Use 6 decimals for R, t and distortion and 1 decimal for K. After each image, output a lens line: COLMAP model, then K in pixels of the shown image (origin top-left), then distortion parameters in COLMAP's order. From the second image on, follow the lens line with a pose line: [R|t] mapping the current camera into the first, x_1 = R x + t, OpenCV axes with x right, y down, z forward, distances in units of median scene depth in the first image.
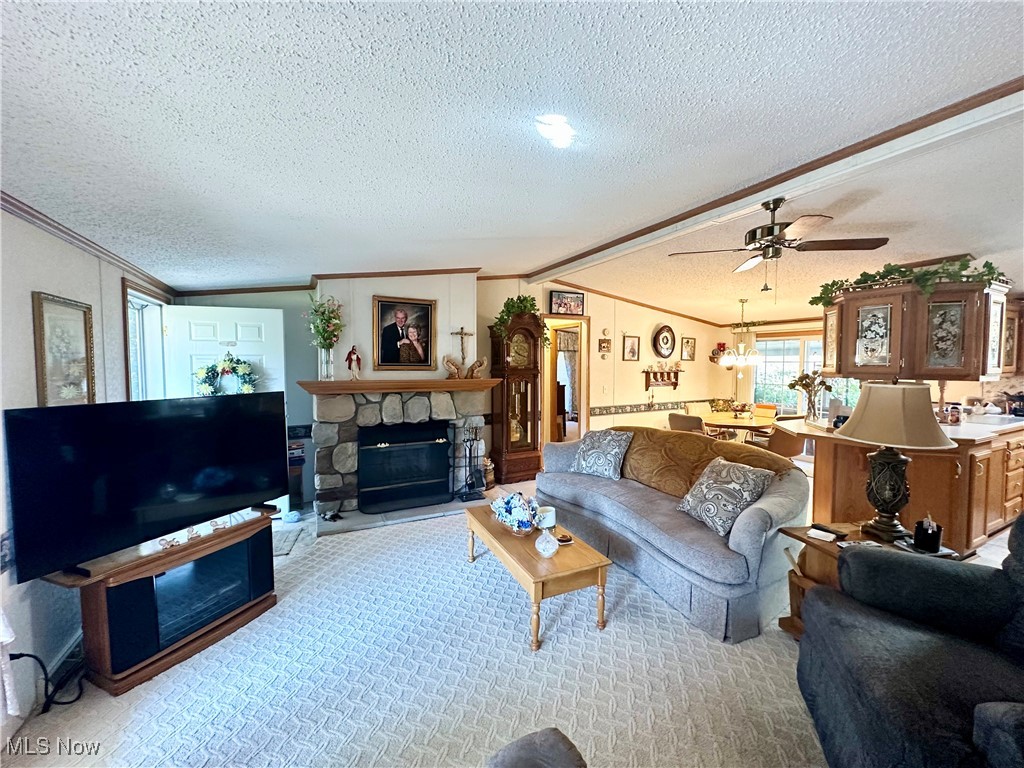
lens RADIAL K [[406.7, 0, 512.0], [0, 406.7, 384.0], [0, 0, 1]] dist [-0.003570, 0.000320]
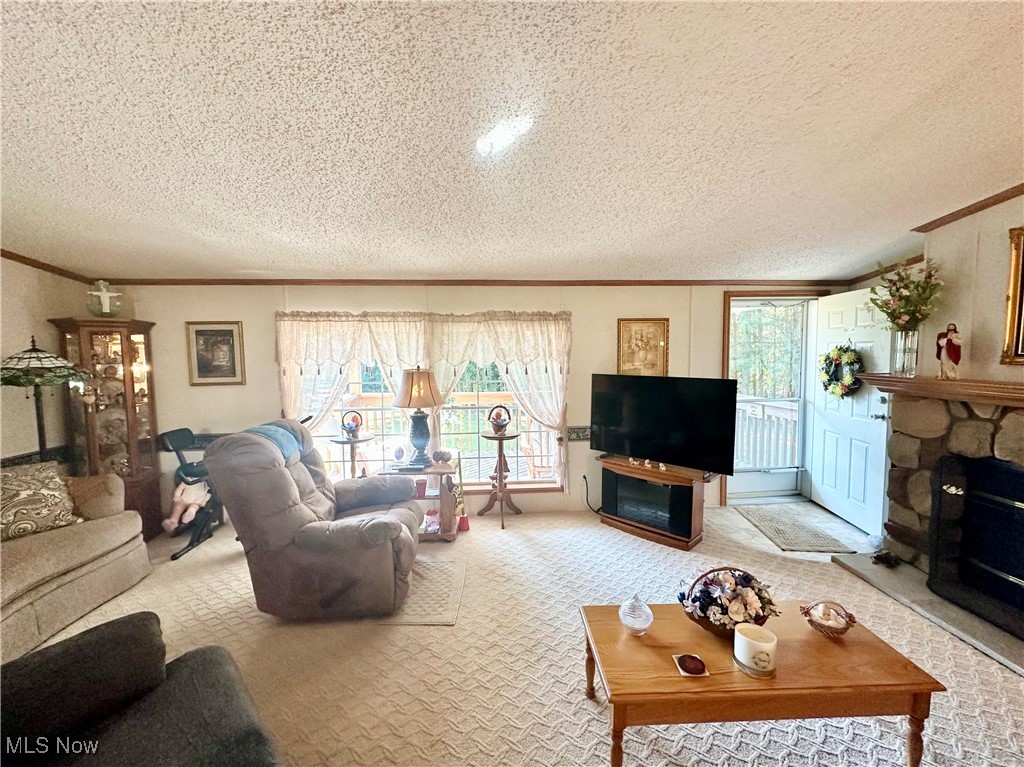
lens RADIAL K [[406.7, 0, 512.0], [0, 406.7, 383.5], [0, 0, 1]] dist [-0.003570, 0.000320]
pose [[-0.385657, 0.071880, -0.919838, 0.479543], [-0.042184, 0.994544, 0.095404, -0.034983], [0.921677, 0.075596, -0.380521, 0.633440]]
